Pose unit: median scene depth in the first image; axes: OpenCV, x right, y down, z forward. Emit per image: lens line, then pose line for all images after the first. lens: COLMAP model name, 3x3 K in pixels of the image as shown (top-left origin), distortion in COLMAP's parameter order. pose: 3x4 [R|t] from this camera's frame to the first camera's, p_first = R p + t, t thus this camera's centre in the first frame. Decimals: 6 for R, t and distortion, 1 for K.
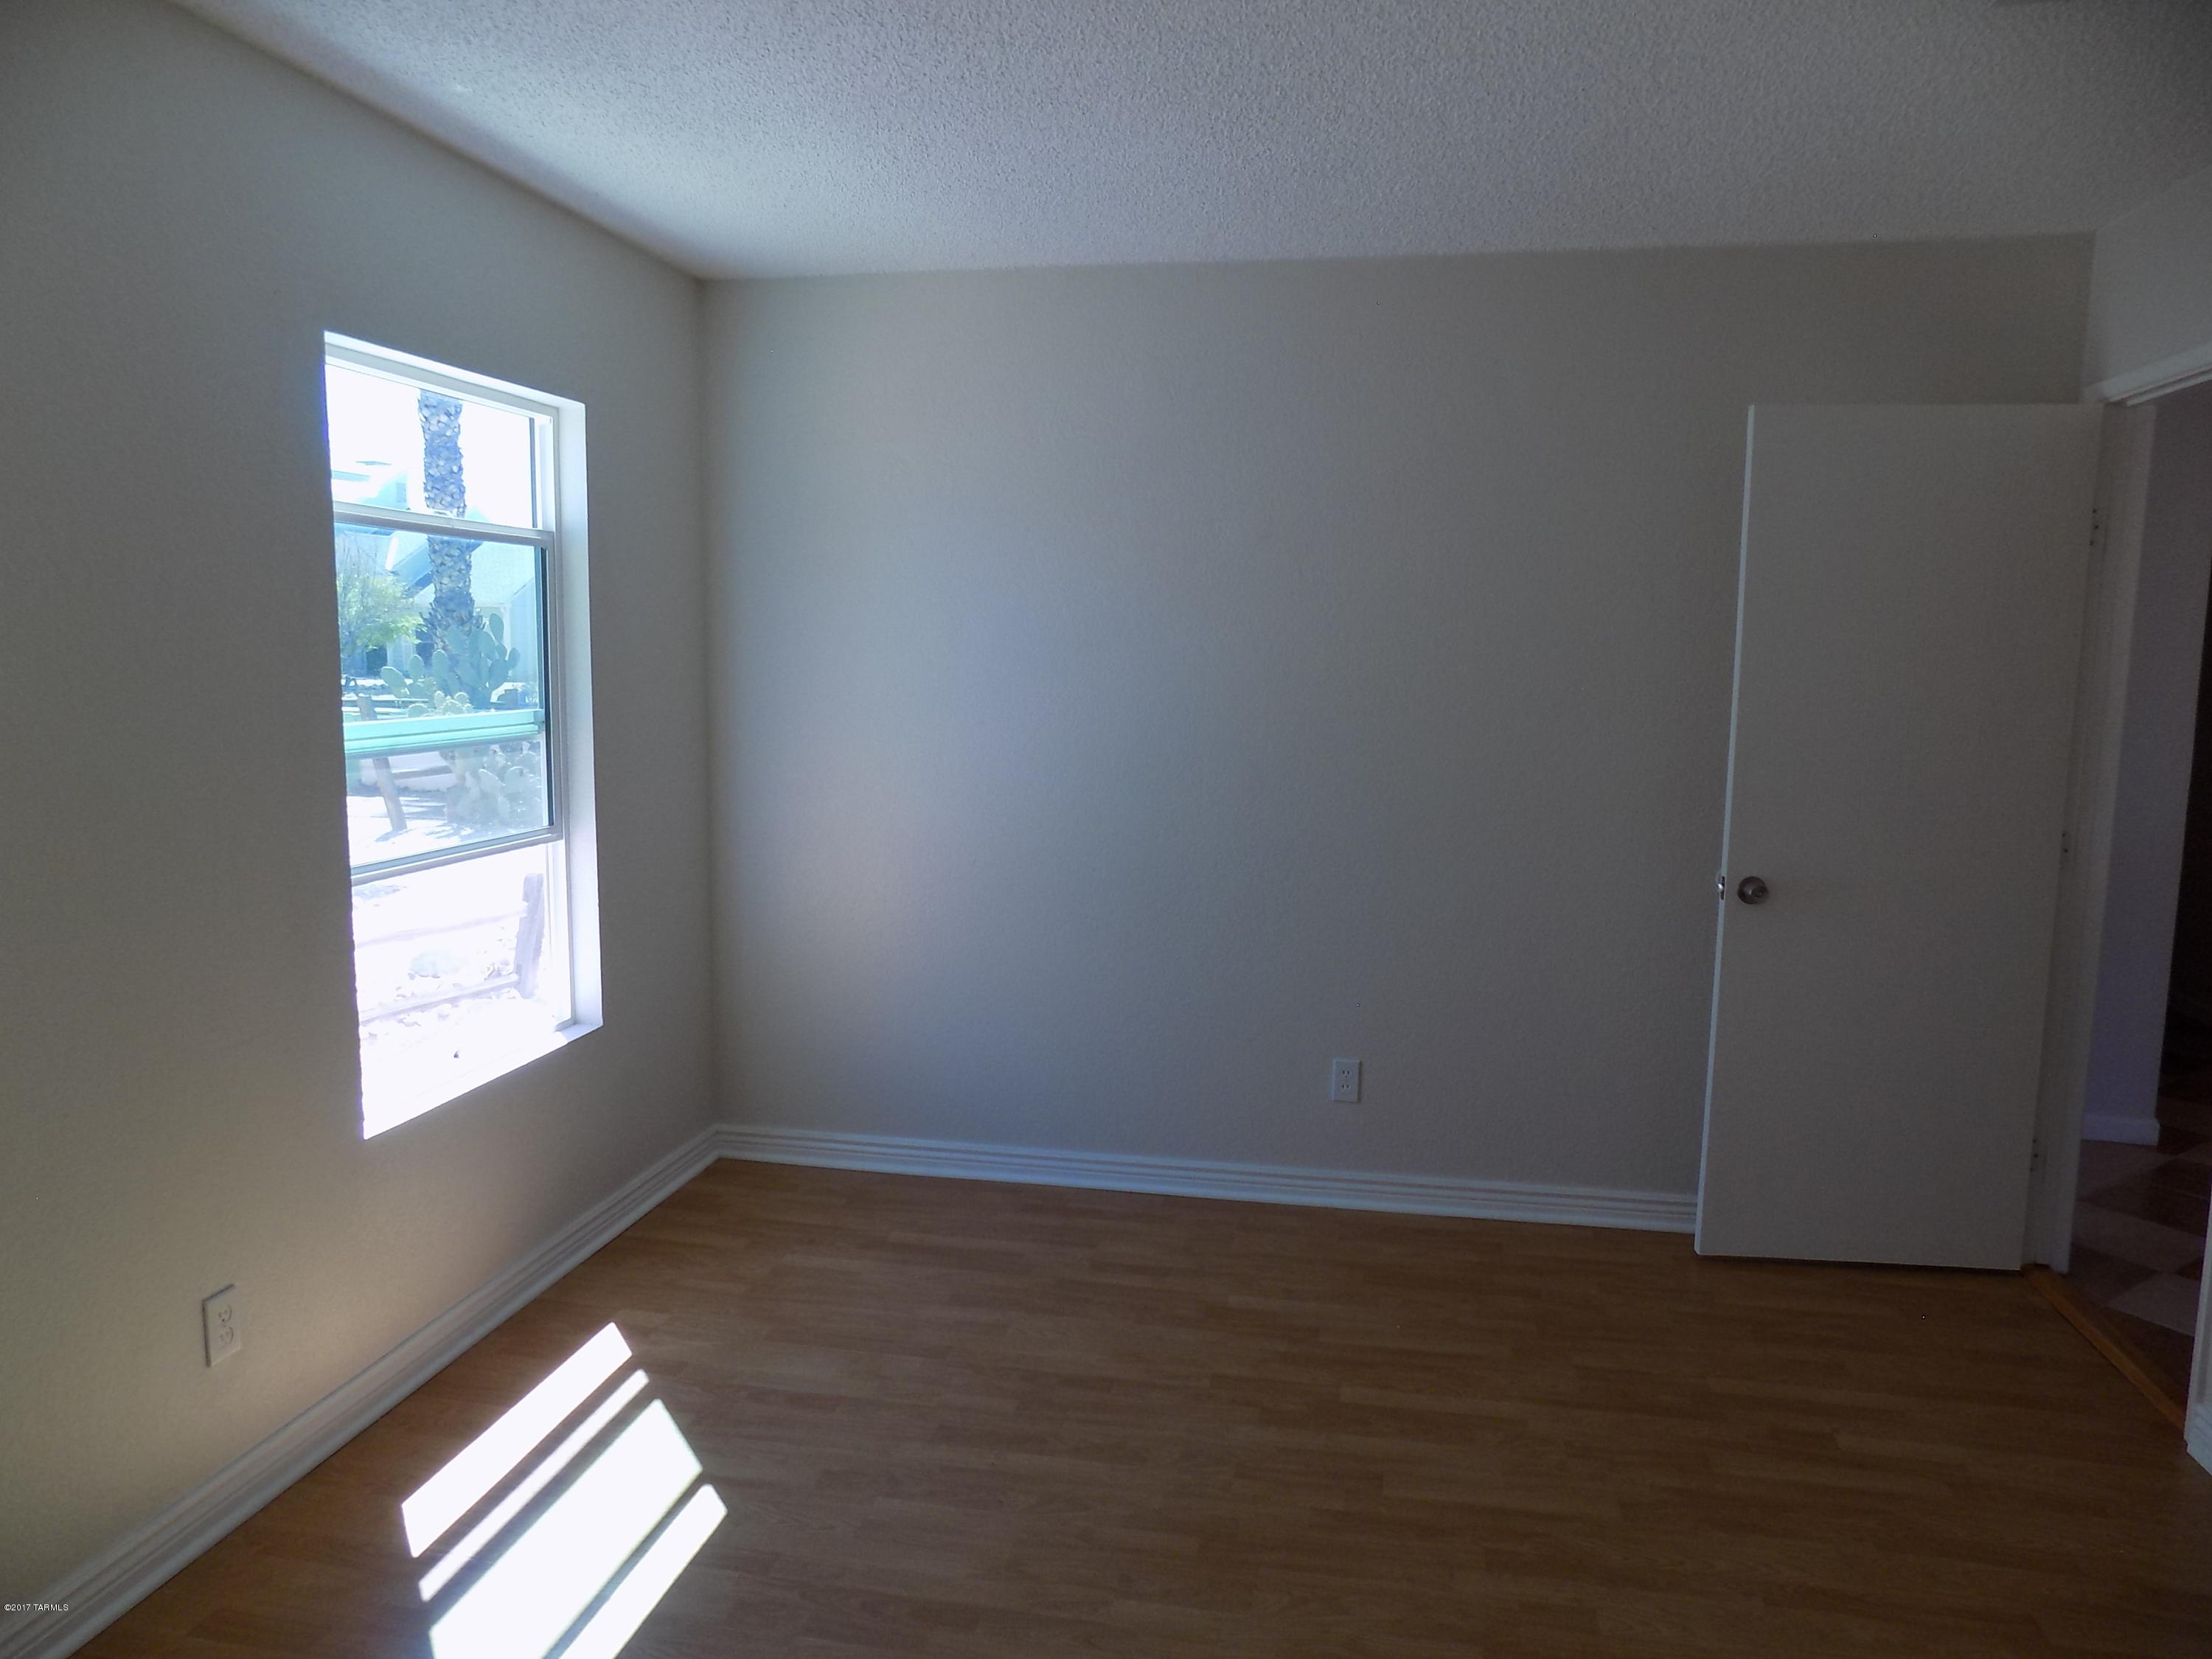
lens RADIAL K [[1492.0, 0, 1106.0], [0, 1492.0, 829.5], [0, 0, 1]] dist [-0.084384, 0.070222]
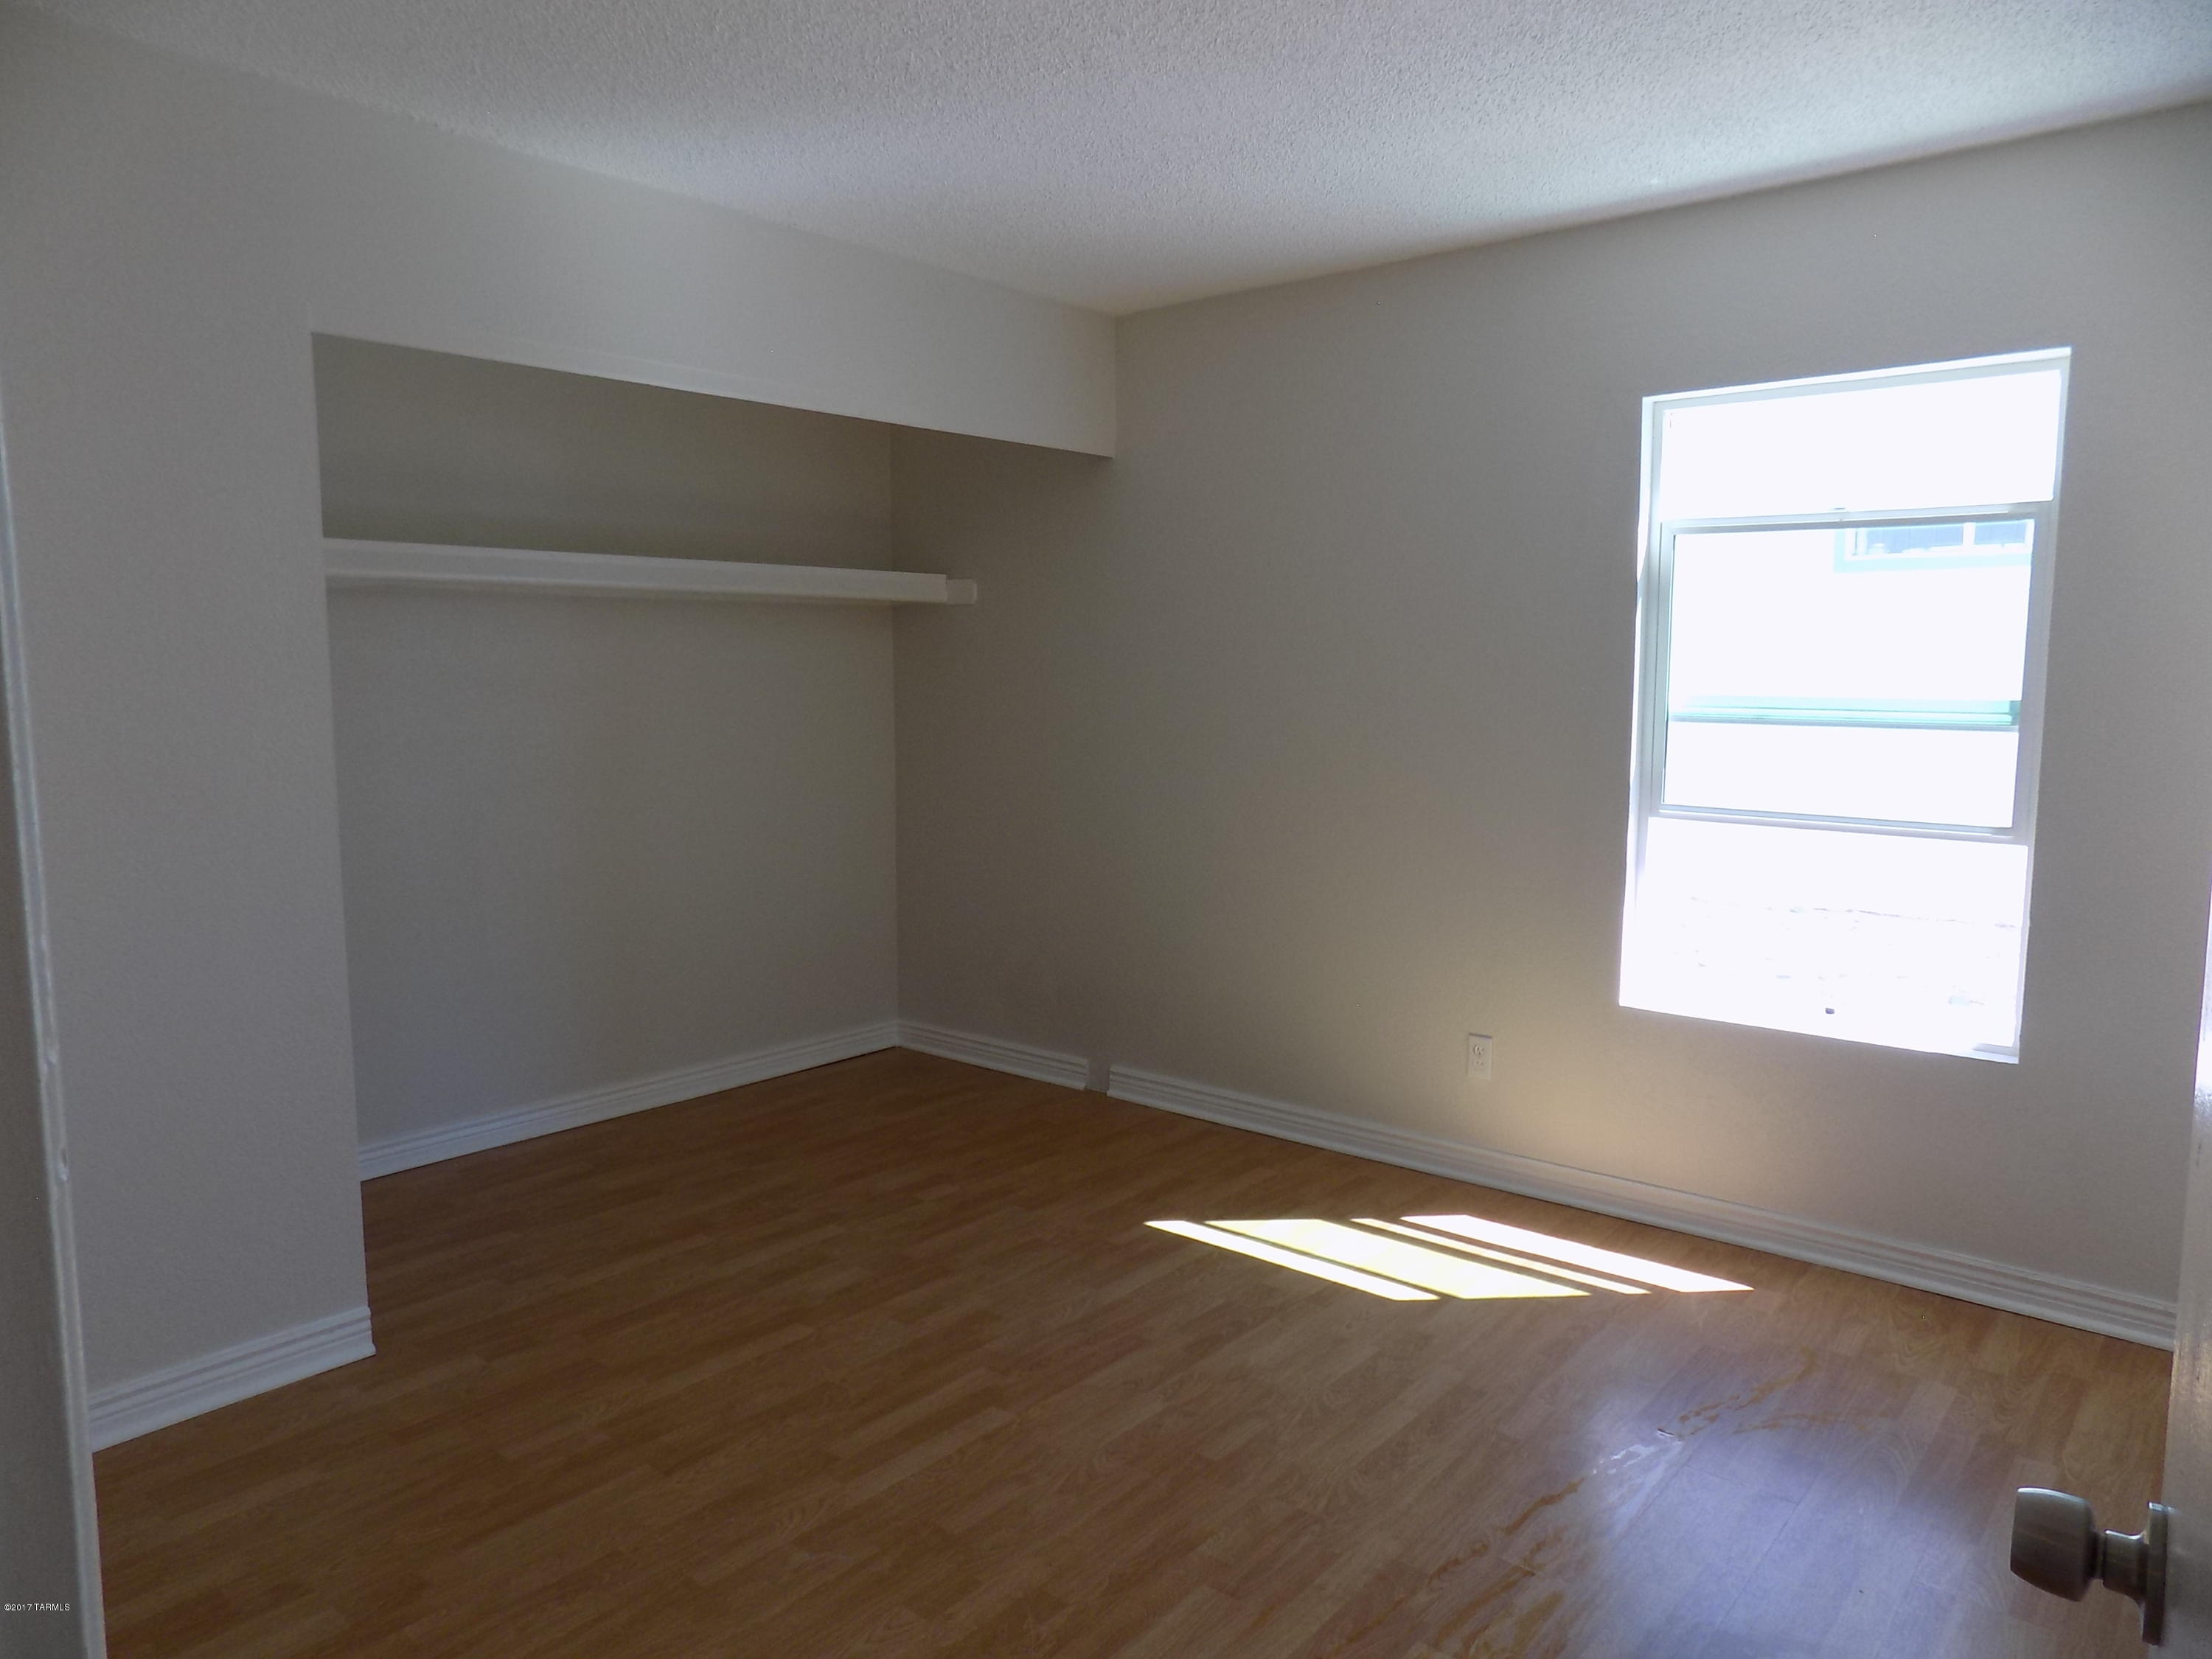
lens RADIAL K [[1492.0, 0, 1106.0], [0, 1492.0, 829.5], [0, 0, 1]] dist [-0.084384, 0.070222]
pose [[-0.481613, 0.083458, -0.872401, 0.866466], [-0.125035, 0.978728, 0.162656, -0.102873], [0.867418, 0.187418, -0.460934, 1.180095]]
